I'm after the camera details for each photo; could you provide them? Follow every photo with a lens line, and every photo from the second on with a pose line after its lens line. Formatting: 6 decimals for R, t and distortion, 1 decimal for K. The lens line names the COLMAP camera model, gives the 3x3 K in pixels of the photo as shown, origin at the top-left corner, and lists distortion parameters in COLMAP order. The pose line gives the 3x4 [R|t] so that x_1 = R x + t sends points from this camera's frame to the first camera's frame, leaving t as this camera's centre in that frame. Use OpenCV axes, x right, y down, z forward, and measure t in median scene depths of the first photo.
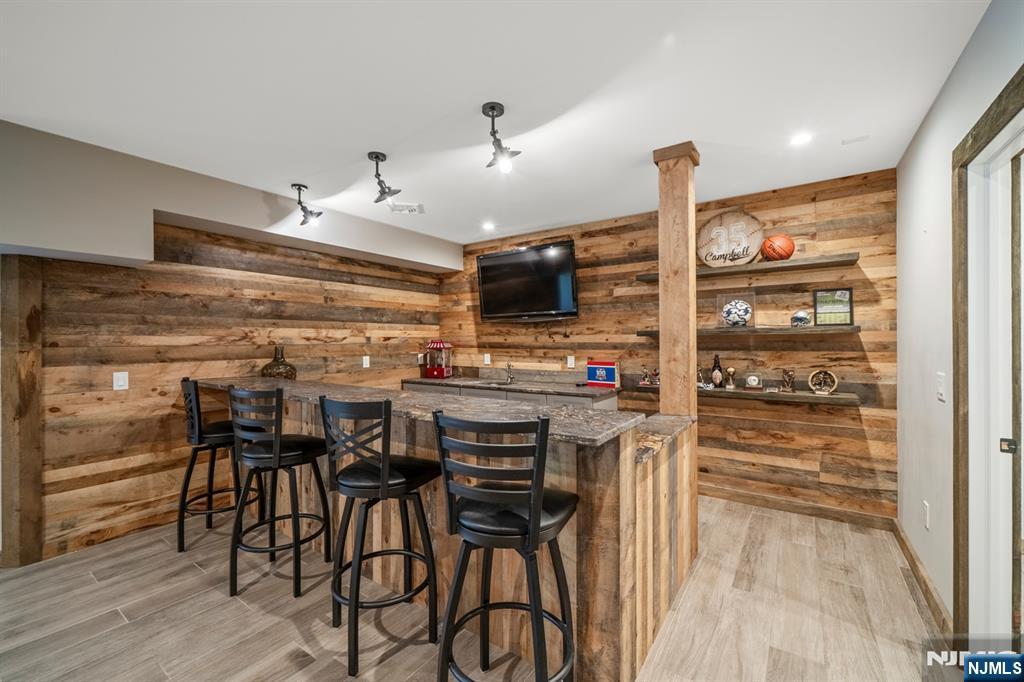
lens RADIAL K [[416.8, 0, 509.4], [0, 416.8, 339.8], [0, 0, 1]] dist [0.001576, -0.001960]
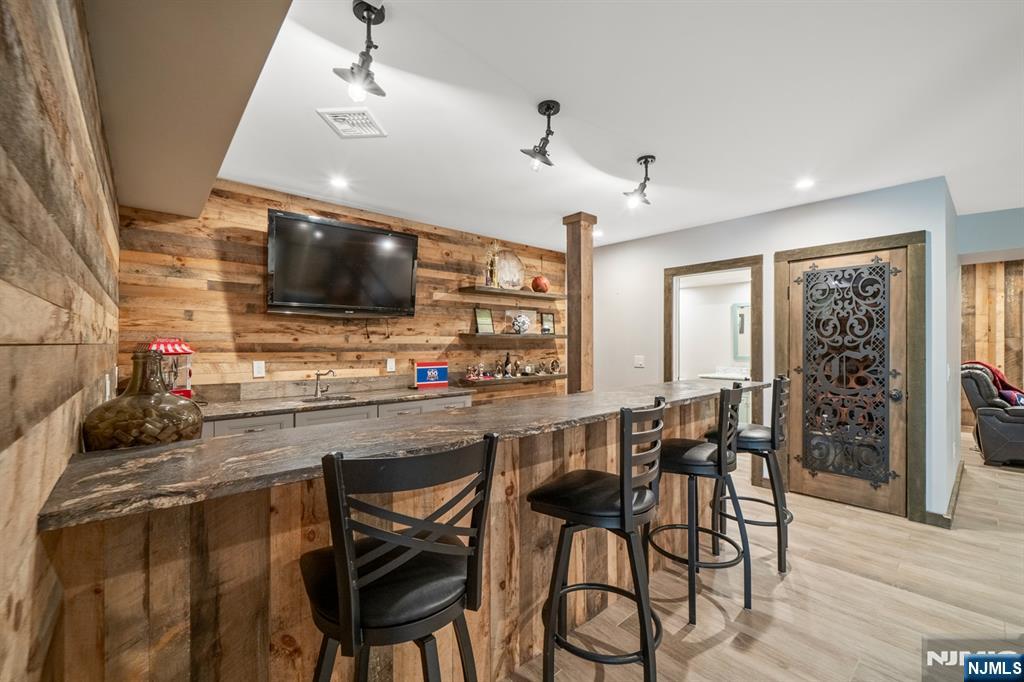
lens RADIAL K [[416.8, 0, 504.6], [0, 416.8, 344.1], [0, 0, 1]] dist [0.001576, -0.001960]
pose [[0.240233, 0.004619, 0.970704, -0.698507], [-0.002369, 0.999988, -0.004172, 0.010906], [-0.970712, -0.001297, 0.240241, 0.559628]]
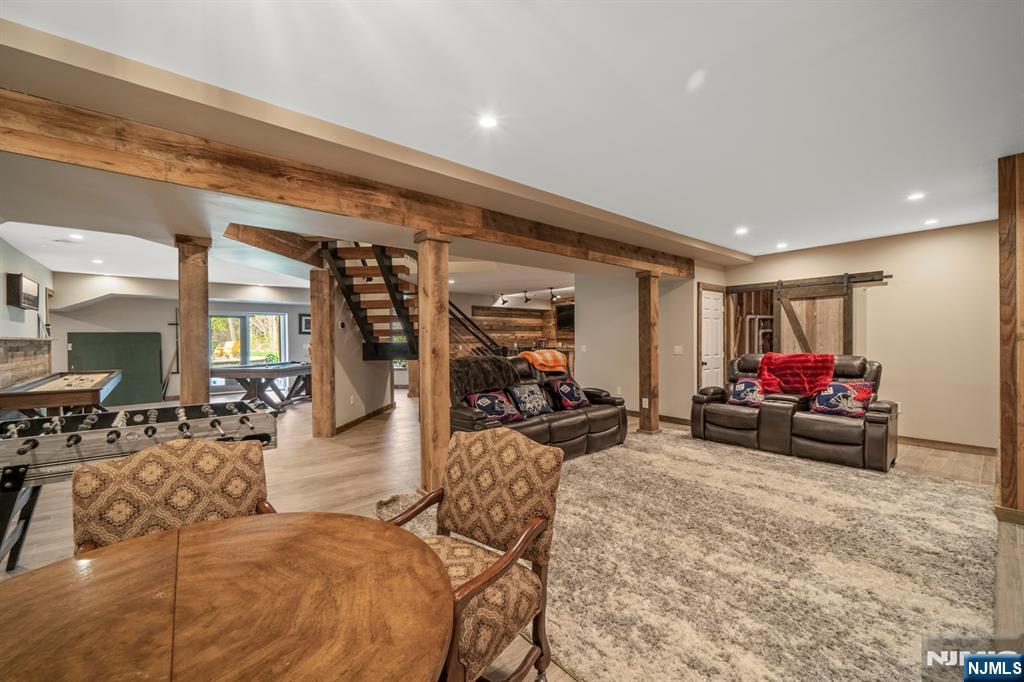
lens RADIAL K [[416.8, 0, 508.9], [0, 416.8, 342.6], [0, 0, 1]] dist [0.001576, -0.001960]
pose [[0.967836, 0.000111, -0.251583, 0.341329], [0.002372, 0.999951, 0.009566, 0.010730], [0.251572, -0.009855, 0.967788, -1.854784]]
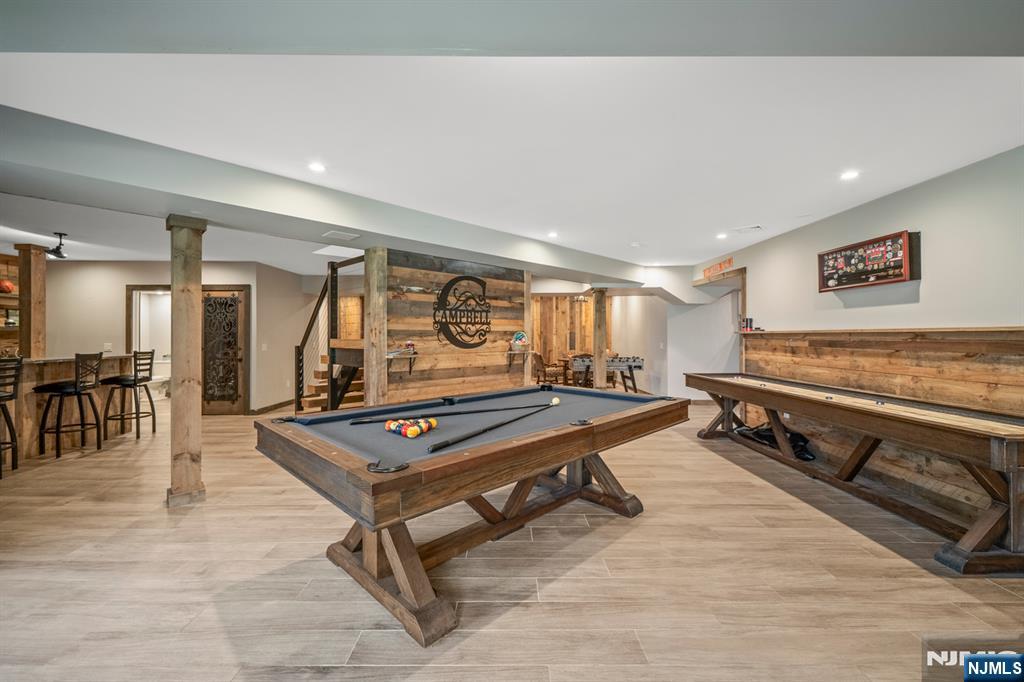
lens RADIAL K [[416.8, 0, 506.7], [0, 416.8, 334.2], [0, 0, 1]] dist [0.001576, -0.001960]
pose [[-0.575076, 0.009367, 0.818046, -1.706346], [0.002324, 0.999949, -0.009816, 0.020692], [-0.818096, -0.003744, -0.575069, 0.144009]]
